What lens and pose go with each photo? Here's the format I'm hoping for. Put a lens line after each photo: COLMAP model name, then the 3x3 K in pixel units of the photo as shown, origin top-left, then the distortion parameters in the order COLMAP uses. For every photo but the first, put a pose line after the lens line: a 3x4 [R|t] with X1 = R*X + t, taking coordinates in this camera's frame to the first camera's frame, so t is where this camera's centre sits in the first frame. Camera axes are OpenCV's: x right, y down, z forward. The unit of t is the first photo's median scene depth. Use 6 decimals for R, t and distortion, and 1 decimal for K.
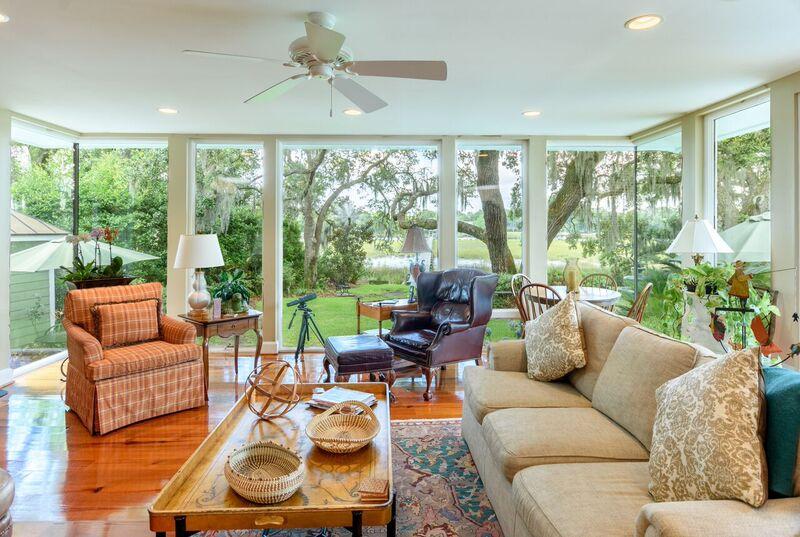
lens RADIAL K [[473.2, 0, 411.9], [0, 473.2, 225.3], [0, 0, 1]] dist [0.002448, -0.001217]
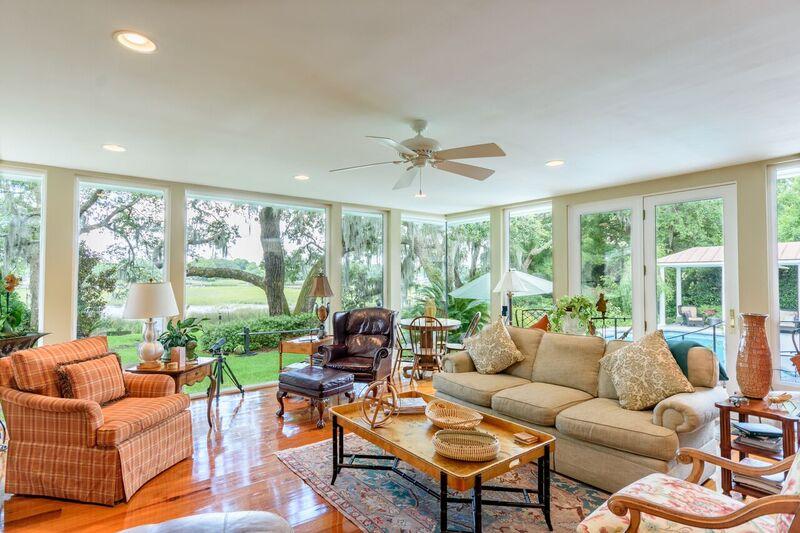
lens RADIAL K [[408.1, 0, 400.0], [0, 408.1, 265.2], [0, 0, 1]] dist [0.002180, -0.001560]
pose [[0.825662, 0.017553, 0.563892, -0.393849], [-0.005426, 0.999717, -0.023175, 0.000391], [-0.564139, 0.016075, 0.825524, 0.025037]]
